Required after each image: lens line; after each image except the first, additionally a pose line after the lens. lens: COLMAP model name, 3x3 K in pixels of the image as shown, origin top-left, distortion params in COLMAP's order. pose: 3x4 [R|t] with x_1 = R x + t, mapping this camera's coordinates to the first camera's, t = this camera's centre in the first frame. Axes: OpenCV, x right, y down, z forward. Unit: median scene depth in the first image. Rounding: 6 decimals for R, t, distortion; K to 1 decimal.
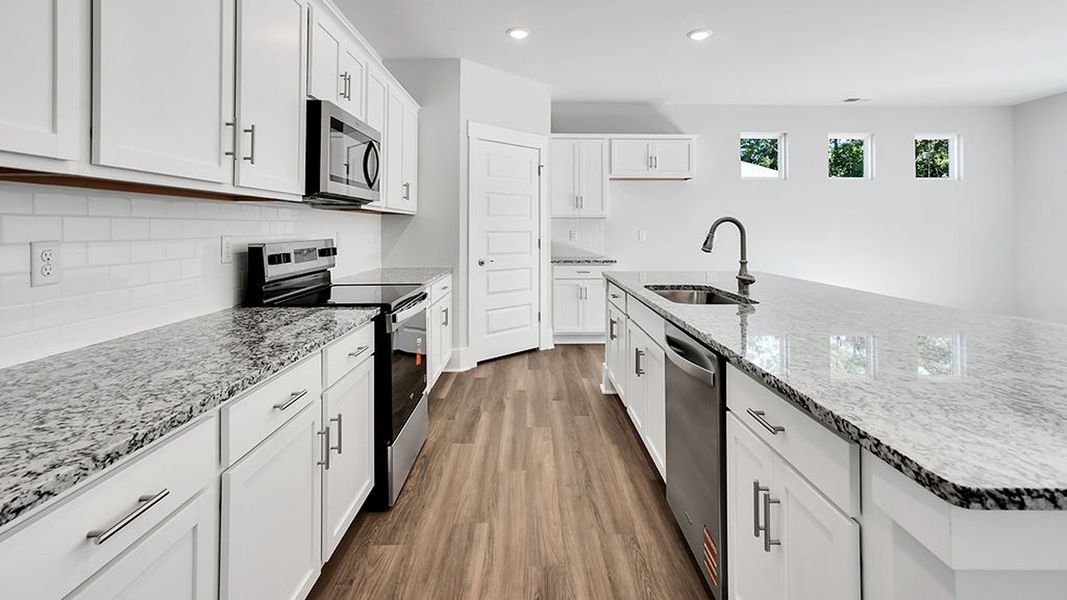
lens RADIAL K [[480.1, 0, 527.7], [0, 480.1, 227.0], [0, 0, 1]] dist [-0.001057, -0.000032]
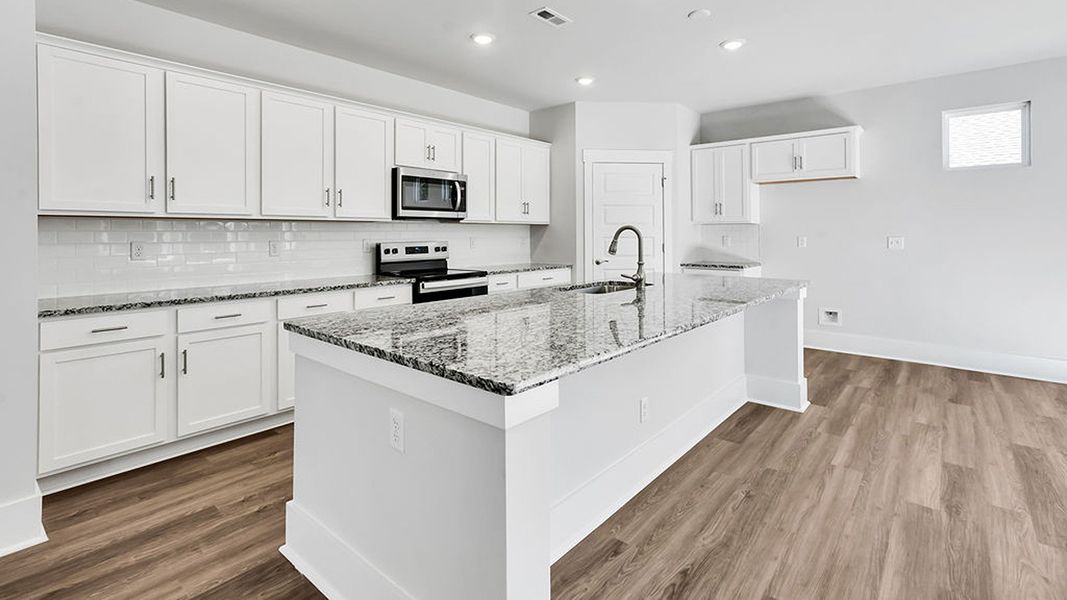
lens RADIAL K [[483.0, 0, 541.3], [0, 483.0, 238.0], [0, 0, 1]] dist [-0.010336, 0.000028]
pose [[0.768293, 0.004100, -0.640085, 0.612309], [0.004451, 0.999921, 0.011748, -0.003588], [0.640083, -0.011875, 0.768214, -0.049515]]
